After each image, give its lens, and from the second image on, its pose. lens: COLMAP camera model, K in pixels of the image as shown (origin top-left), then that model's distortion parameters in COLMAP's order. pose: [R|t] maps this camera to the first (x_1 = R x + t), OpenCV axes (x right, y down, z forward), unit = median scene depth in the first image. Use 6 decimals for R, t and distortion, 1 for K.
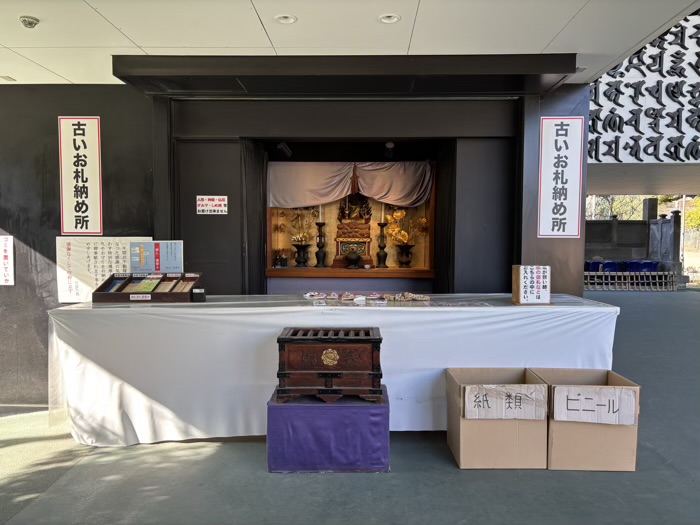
lens RADIAL K [[539.8, 0, 351.0], [0, 539.8, 263.0], [0, 0, 1]] dist [0.006521, 0.000250]
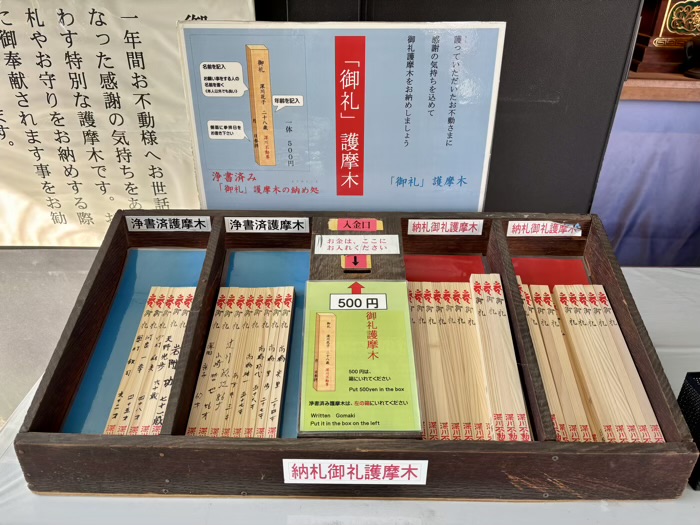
lens RADIAL K [[539.8, 0, 350.7], [0, 539.8, 263.1], [0, 0, 1]] dist [0.006521, 0.000250]
pose [[0.999718, 0.006386, 0.022858, -0.331188], [-0.015533, 0.904246, 0.426728, -0.041188], [-0.017944, -0.426963, 0.904091, 0.749375]]
